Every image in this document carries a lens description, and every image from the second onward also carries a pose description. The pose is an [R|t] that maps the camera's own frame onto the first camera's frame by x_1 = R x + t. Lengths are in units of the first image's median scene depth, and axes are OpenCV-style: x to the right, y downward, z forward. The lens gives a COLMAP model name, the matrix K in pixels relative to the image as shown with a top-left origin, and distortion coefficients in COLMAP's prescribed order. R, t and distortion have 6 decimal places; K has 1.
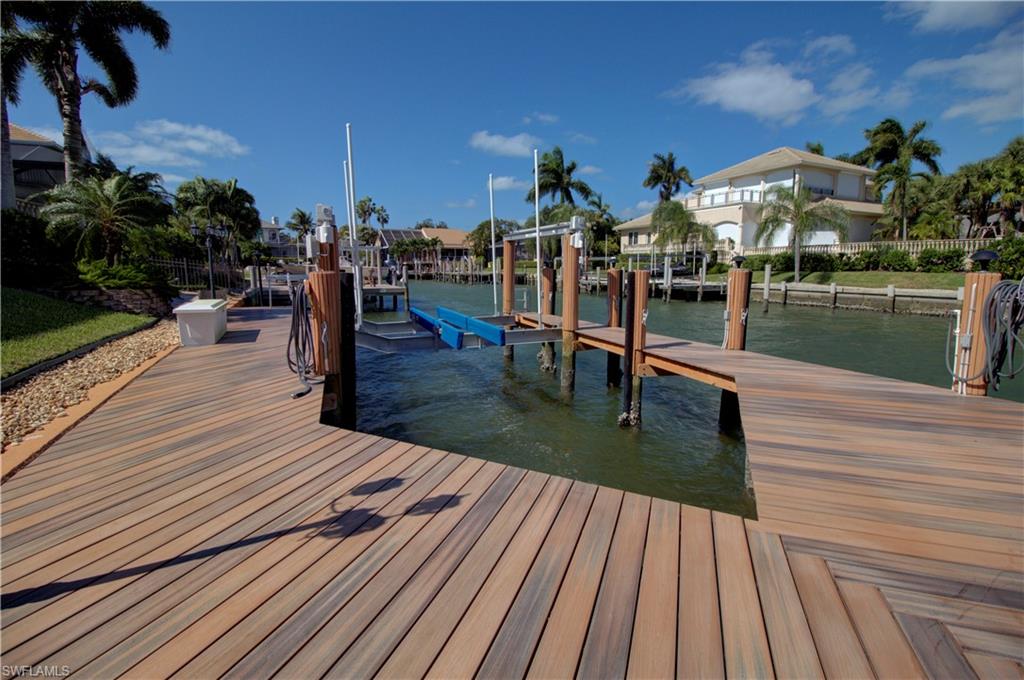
lens RADIAL K [[474.2, 0, 501.8], [0, 474.2, 325.3], [0, 0, 1]] dist [-0.008203, -0.007271]
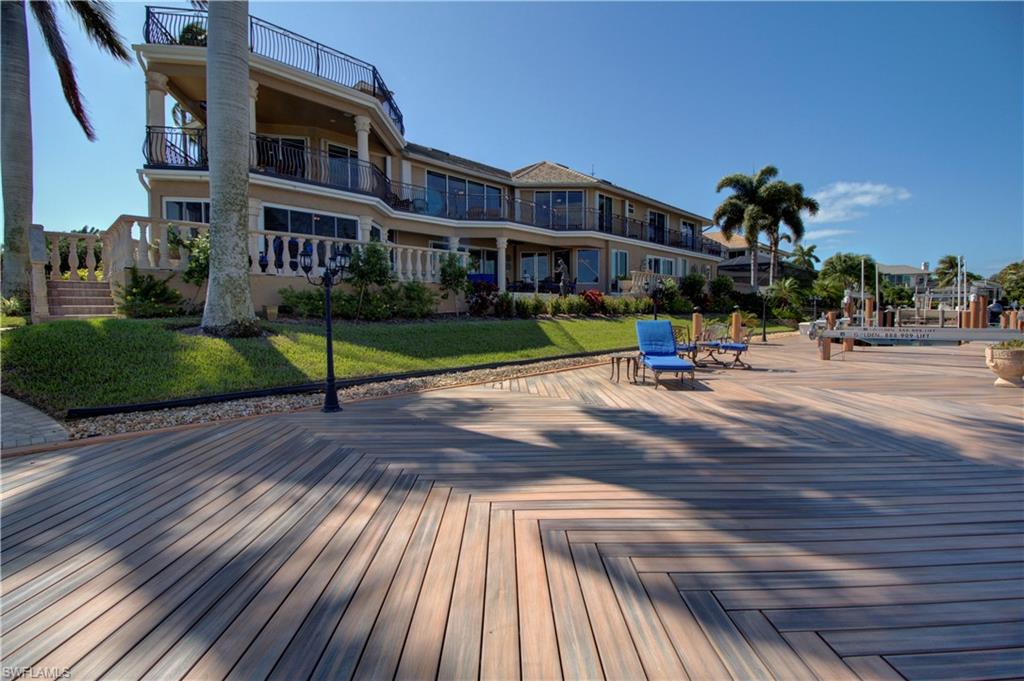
lens RADIAL K [[474.2, 0, 513.4], [0, 474.2, 339.8], [0, 0, 1]] dist [-0.008203, -0.007271]
pose [[0.359836, 0.052449, -0.931540, 0.151867], [-0.107805, 0.994069, 0.014326, 0.022534], [0.926766, 0.095269, 0.363356, -0.186639]]
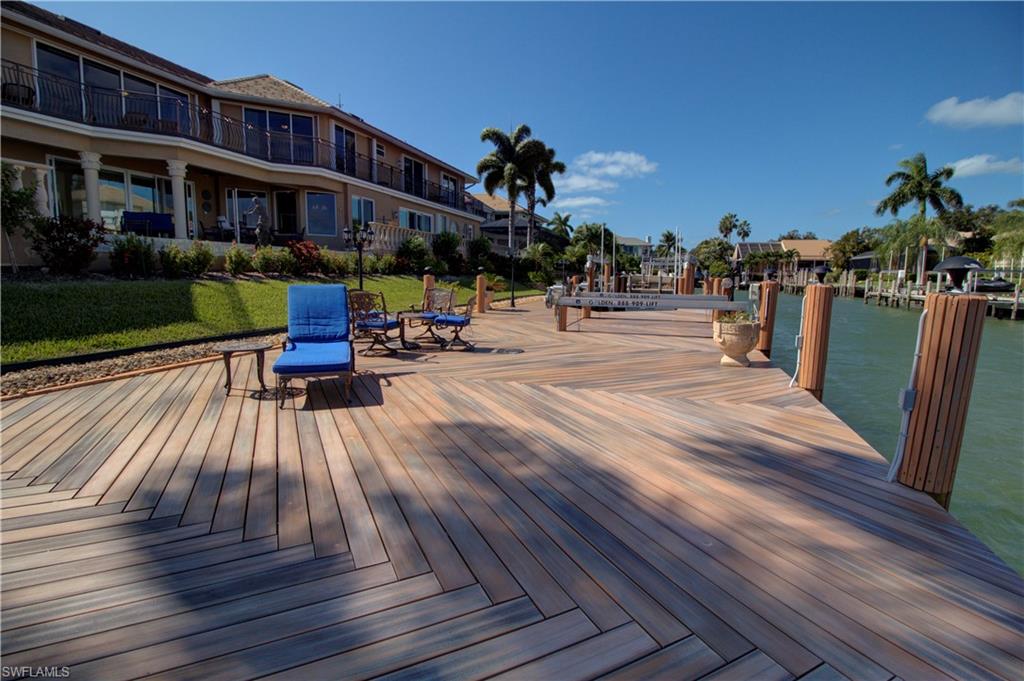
lens RADIAL K [[474.2, 0, 513.6], [0, 474.2, 344.6], [0, 0, 1]] dist [-0.008203, -0.007271]
pose [[0.728020, 0.112499, -0.676263, 0.128370], [-0.099037, 0.993355, 0.058631, 0.017787], [0.678365, 0.024291, 0.734324, -0.146031]]
